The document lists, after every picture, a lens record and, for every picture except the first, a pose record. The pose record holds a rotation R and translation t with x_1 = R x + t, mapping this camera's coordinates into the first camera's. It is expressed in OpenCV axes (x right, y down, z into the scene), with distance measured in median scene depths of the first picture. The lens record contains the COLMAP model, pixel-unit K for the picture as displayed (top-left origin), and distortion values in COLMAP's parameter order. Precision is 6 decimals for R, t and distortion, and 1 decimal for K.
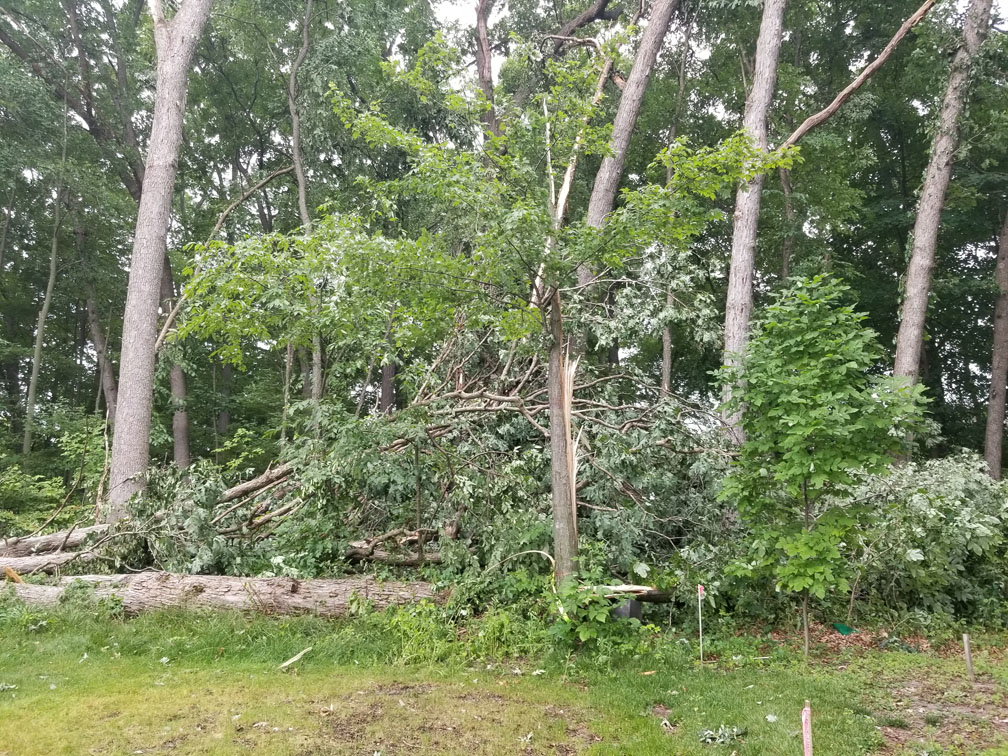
lens RADIAL K [[790.7, 0, 494.7], [0, 790.7, 375.2], [0, 0, 1]] dist [0.054299, -0.084325]
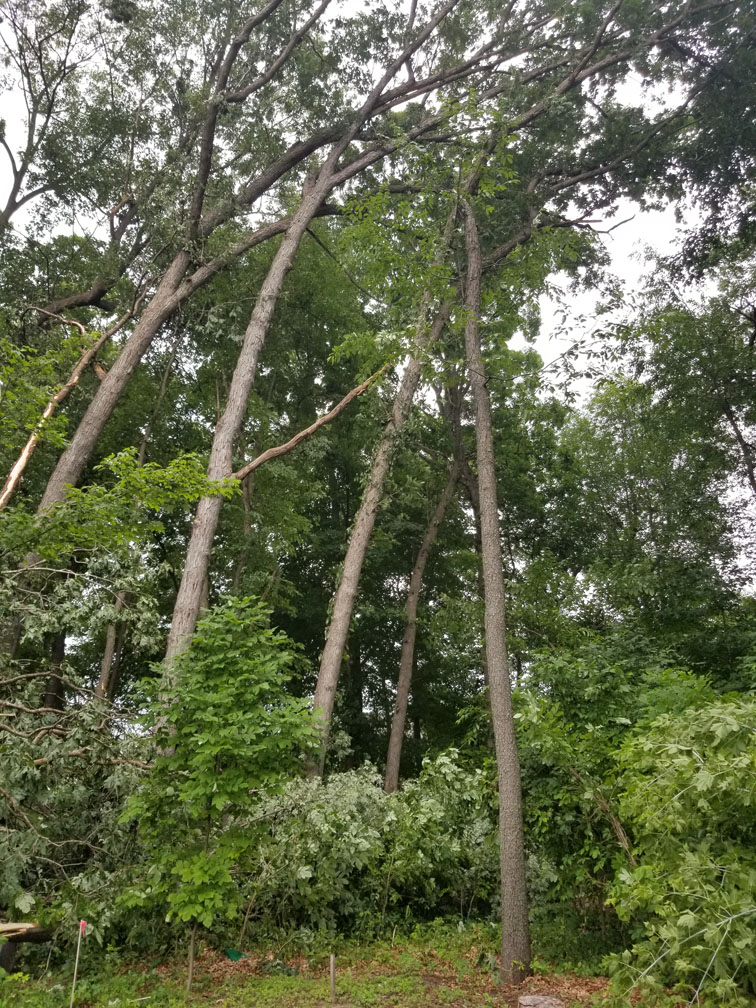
lens RADIAL K [[790.7, 0, 388.1], [0, 790.7, 521.5], [0, 0, 1]] dist [0.054299, -0.084325]
pose [[0.857241, 0.169880, 0.486086, 0.024441], [-0.077035, 0.975697, -0.205136, -0.015151], [-0.509121, 0.138405, 0.849494, -0.011331]]
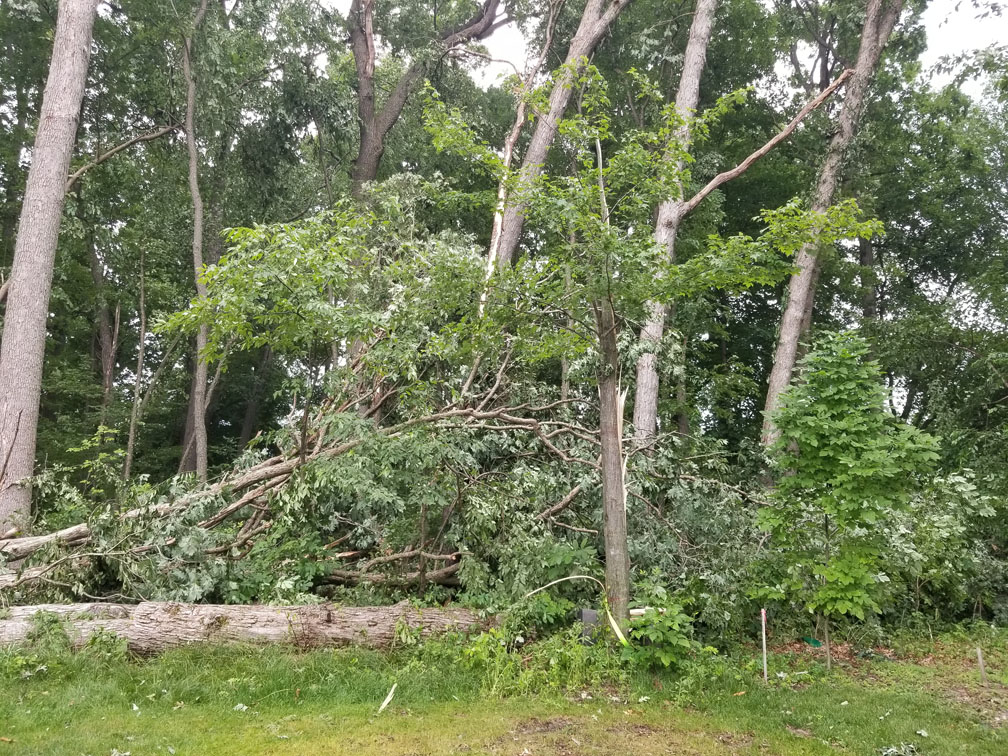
lens RADIAL K [[790.7, 0, 498.1], [0, 790.7, 378.0], [0, 0, 1]] dist [0.054299, -0.084325]
pose [[0.949098, 0.069460, 0.307228, -0.296427], [-0.069299, 0.997530, -0.011446, -0.009069], [-0.307264, -0.010427, 0.951567, 0.054534]]
